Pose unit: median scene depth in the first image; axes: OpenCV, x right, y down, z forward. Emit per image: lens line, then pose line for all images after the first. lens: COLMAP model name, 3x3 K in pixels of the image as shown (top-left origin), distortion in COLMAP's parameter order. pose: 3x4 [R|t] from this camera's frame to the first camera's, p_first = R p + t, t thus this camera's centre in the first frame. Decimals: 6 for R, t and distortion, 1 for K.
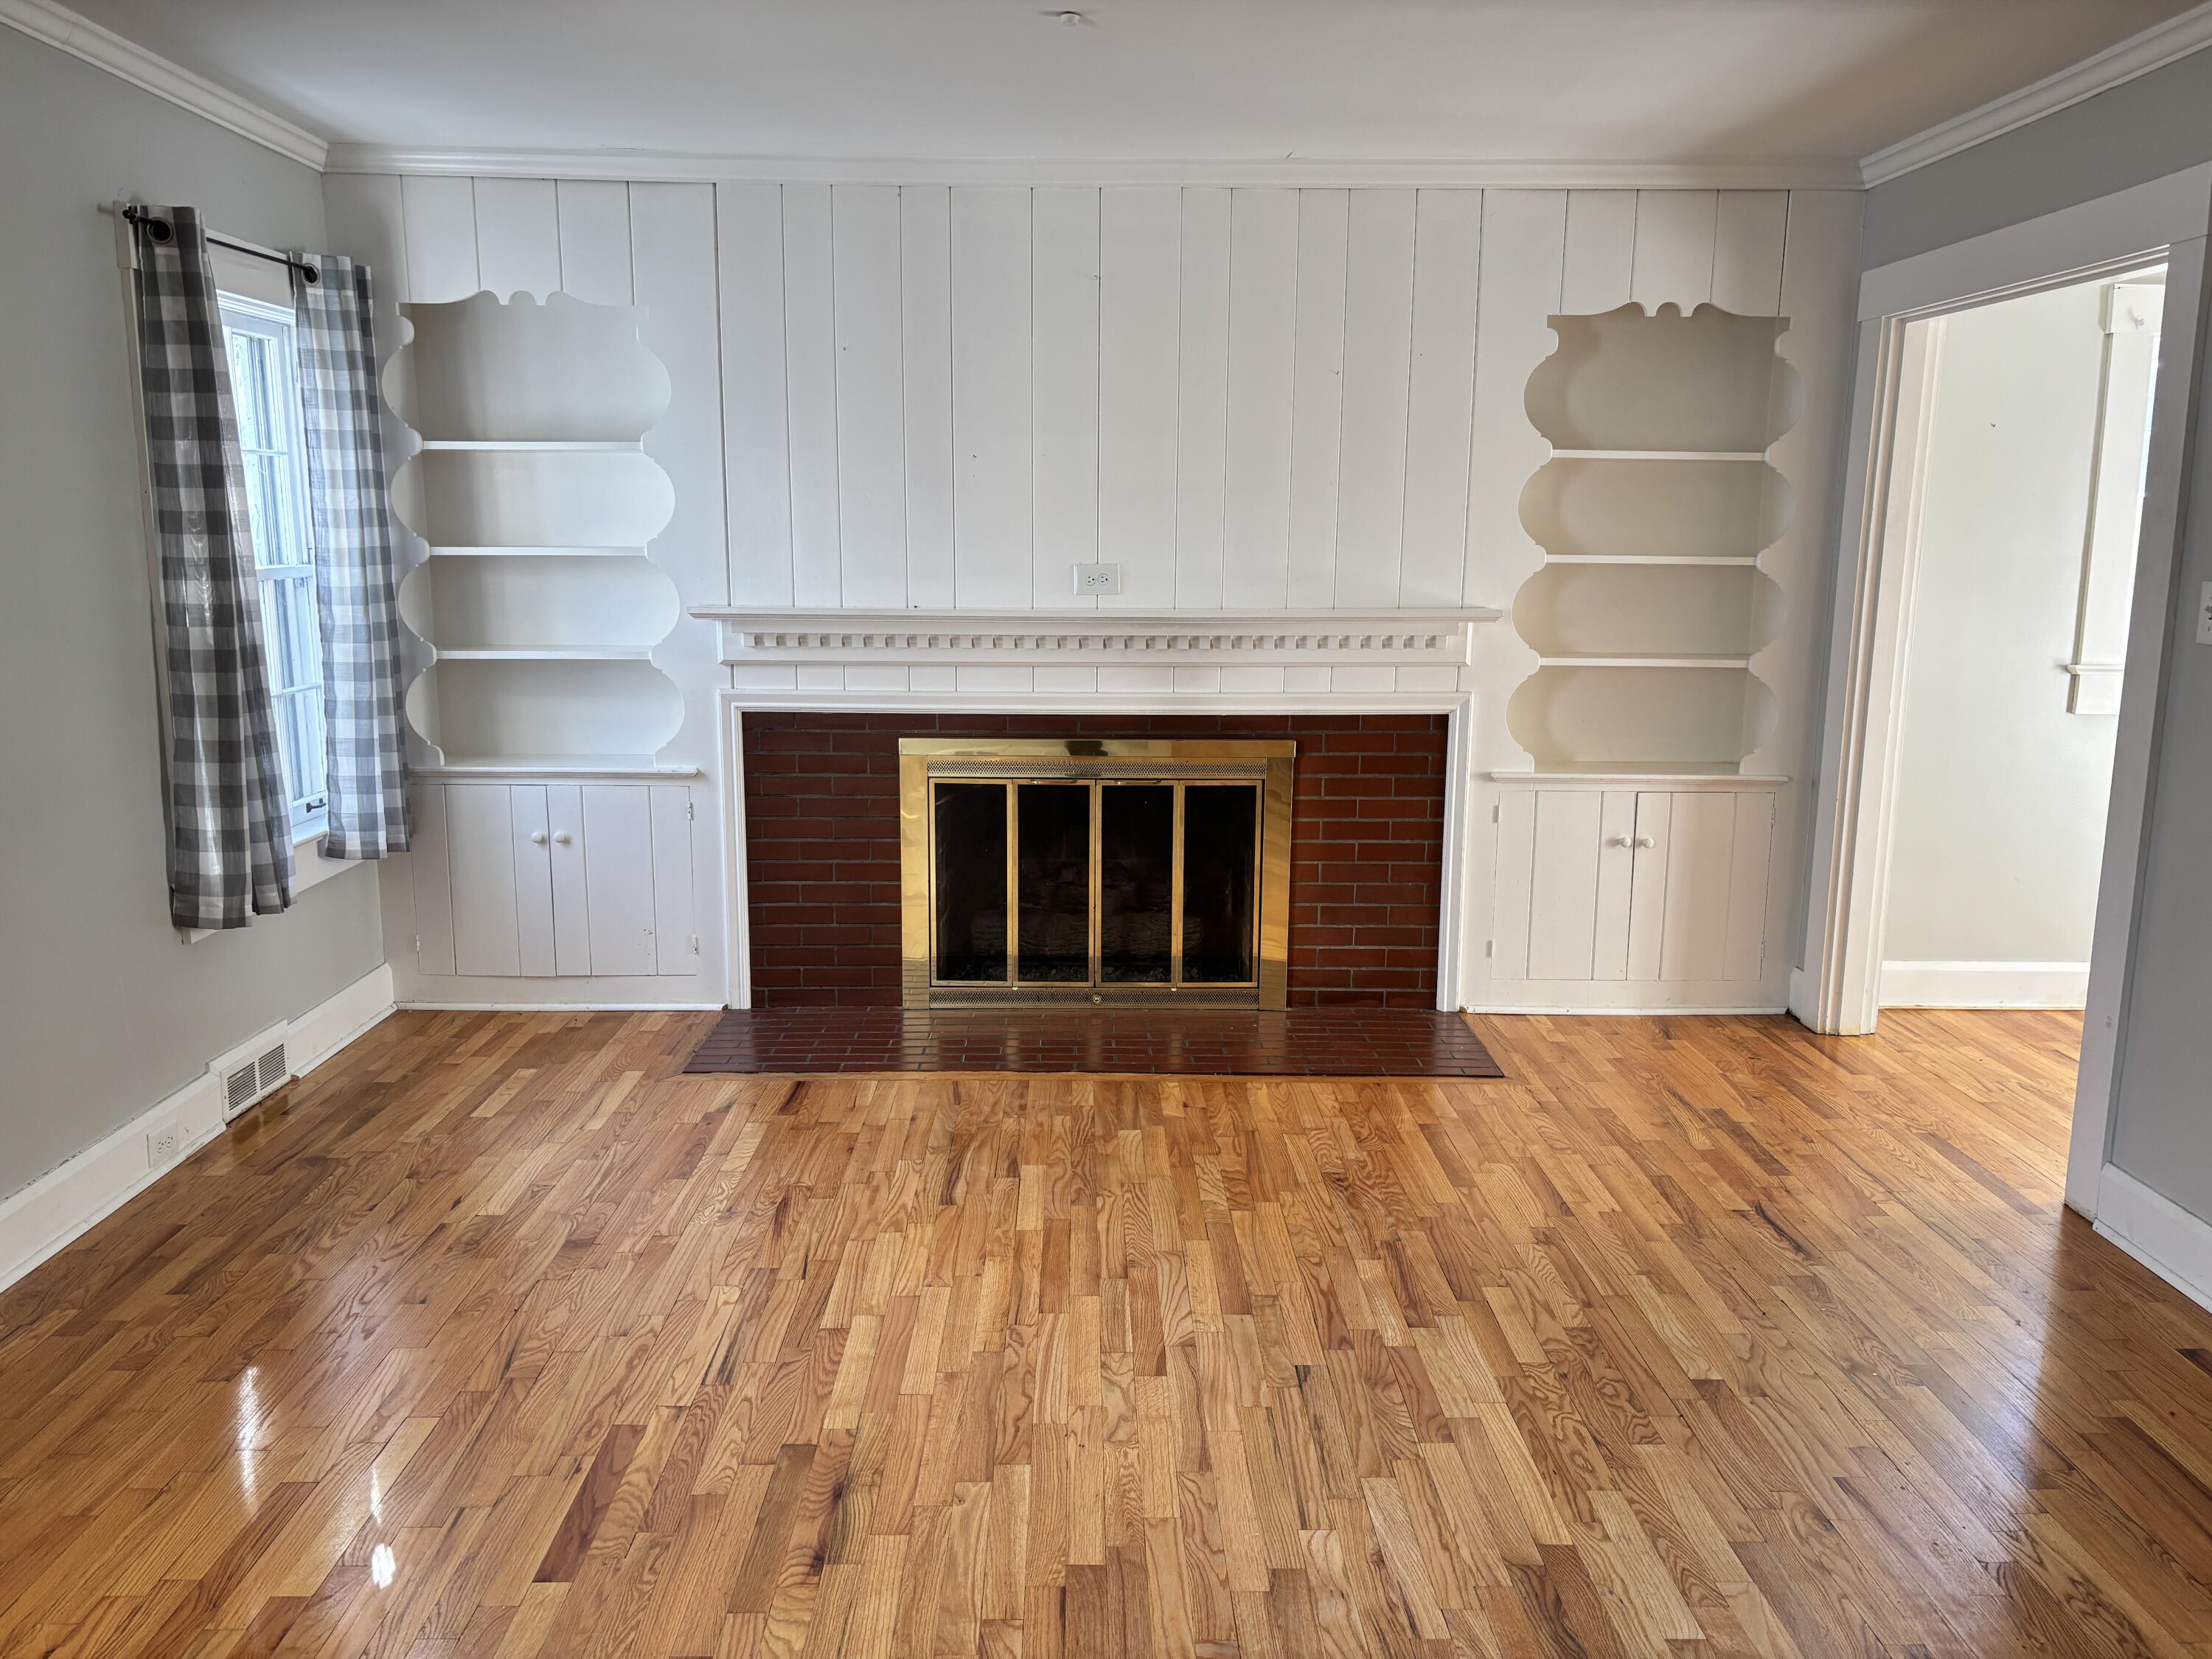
lens RADIAL K [[1681.2, 0, 1103.2], [0, 1681.2, 830.8], [0, 0, 1]] dist [0.056044, -0.070454]
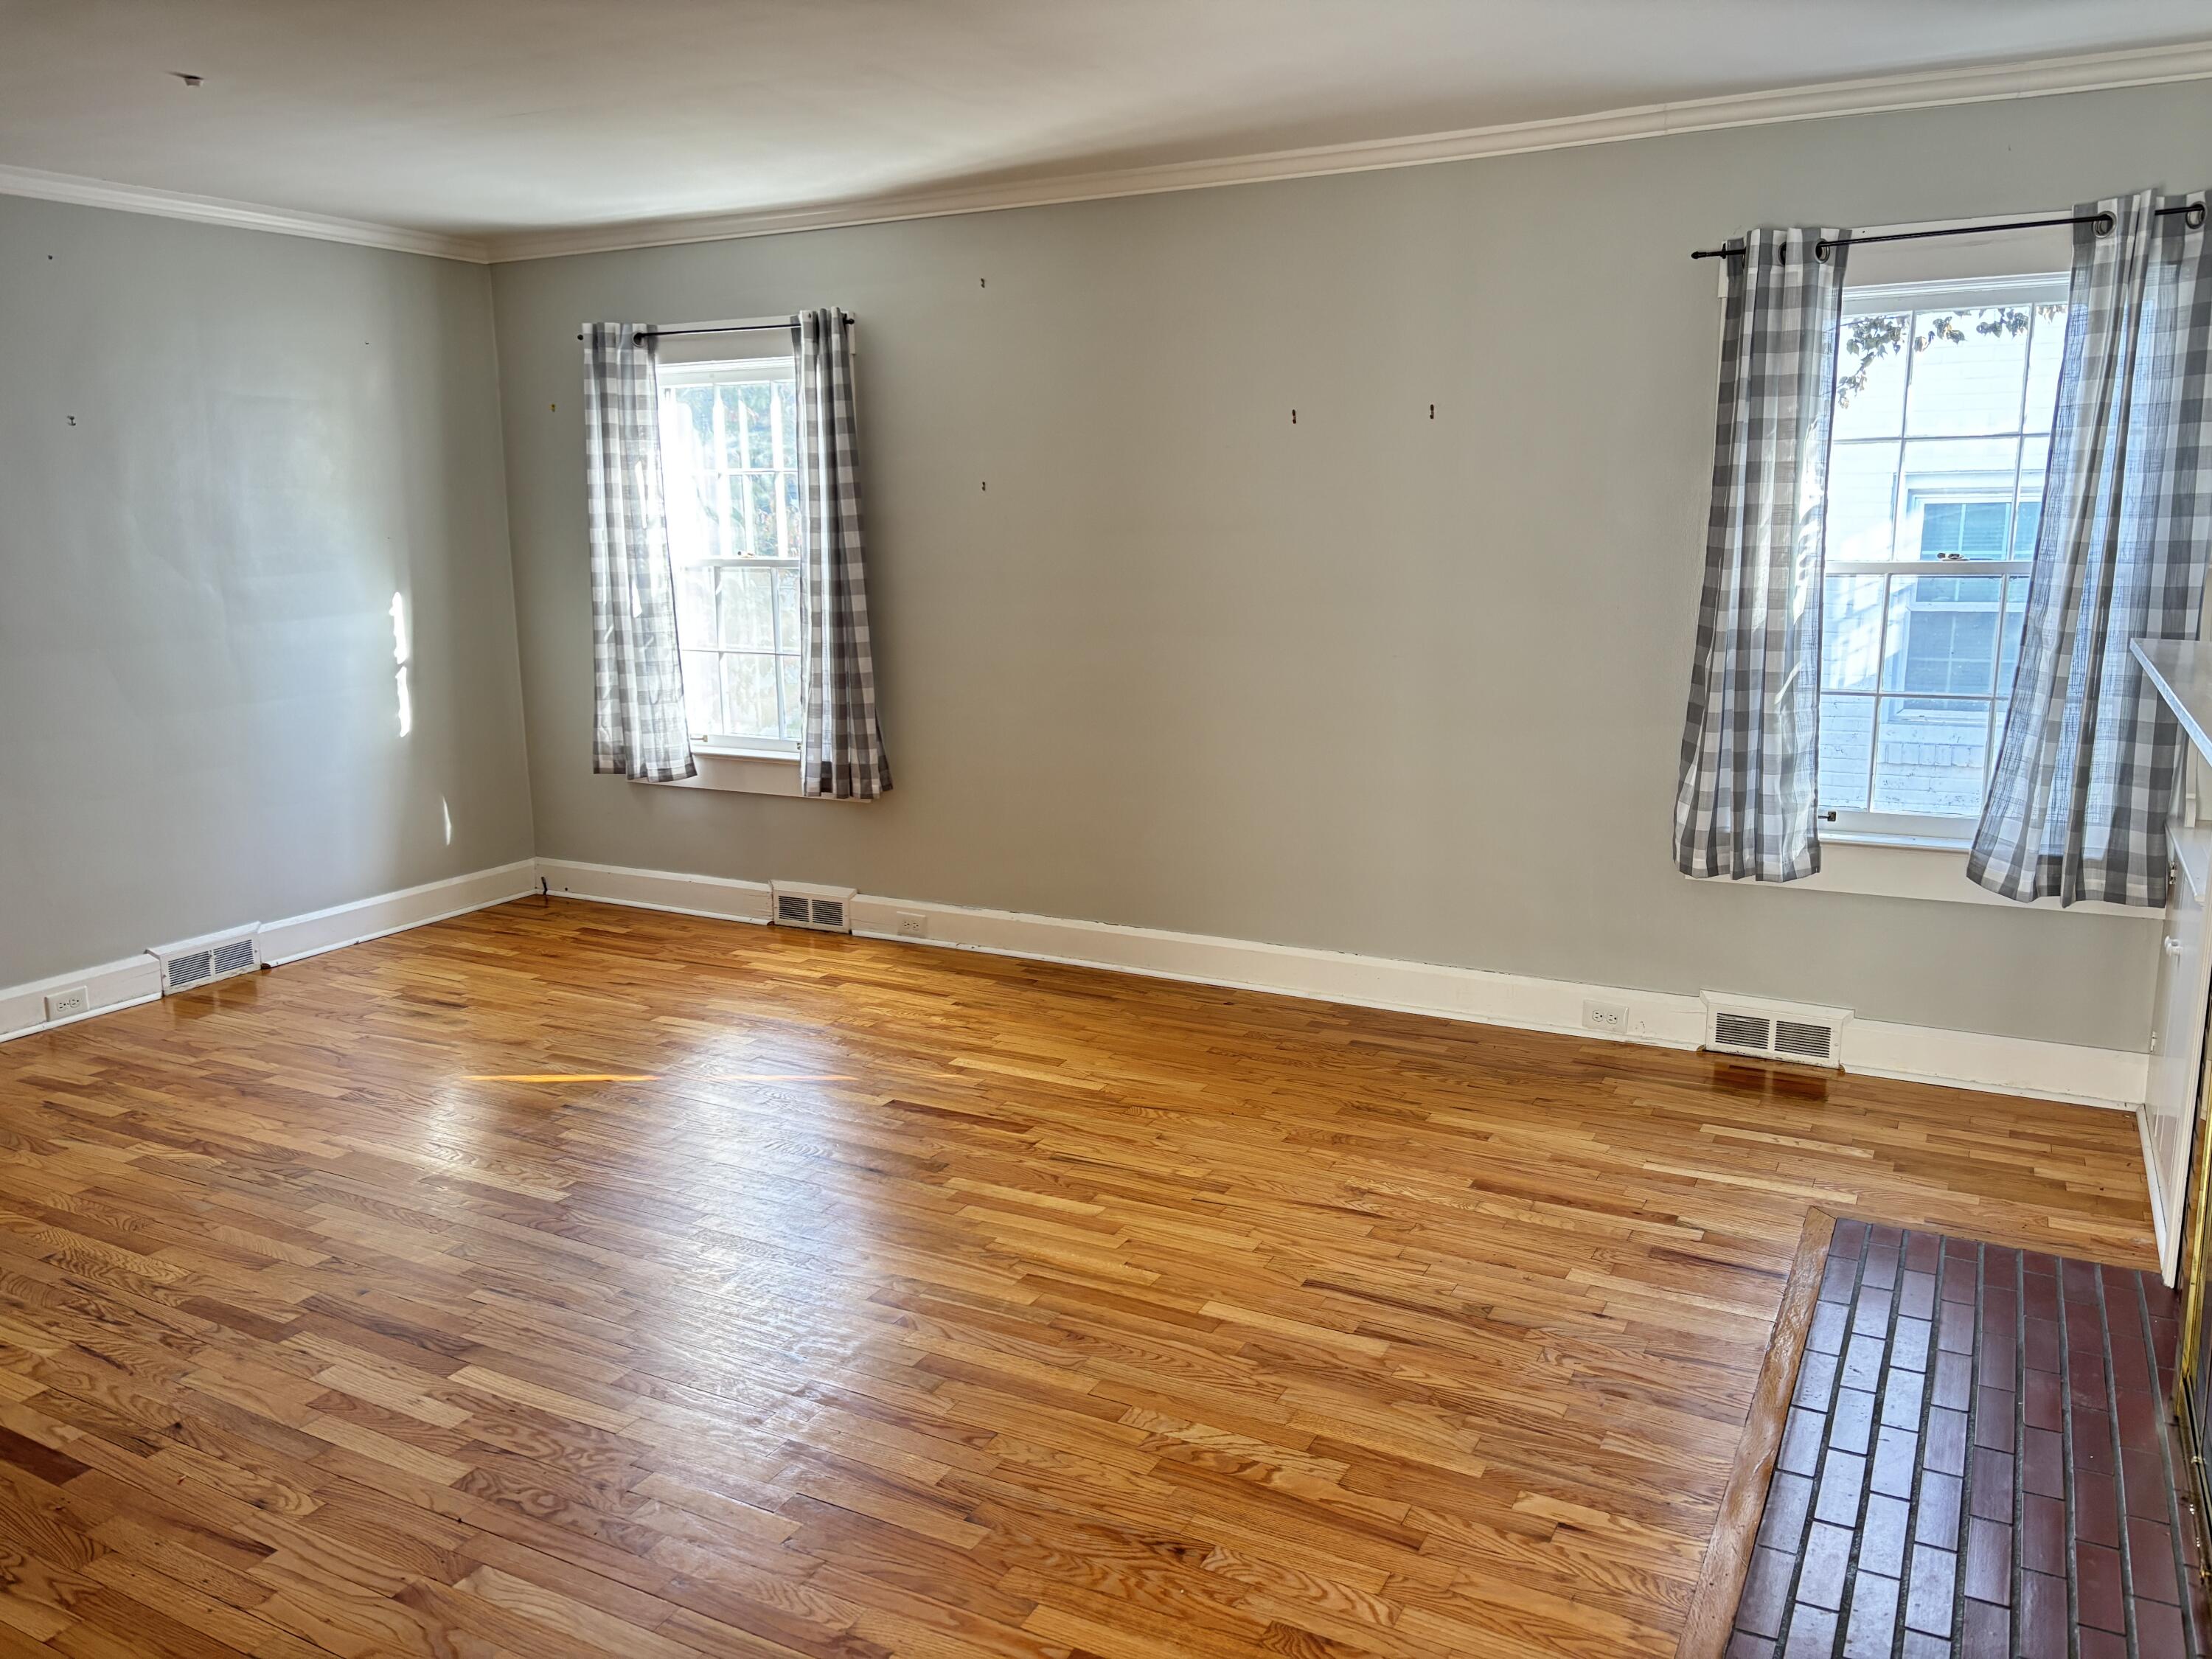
lens RADIAL K [[1681.2, 0, 1103.2], [0, 1681.2, 830.8], [0, 0, 1]] dist [0.056044, -0.070454]
pose [[-0.492447, 0.163370, -0.854872, 0.693203], [-0.147536, 0.952341, 0.266984, -0.231743], [0.857747, 0.257599, -0.444874, 1.255182]]
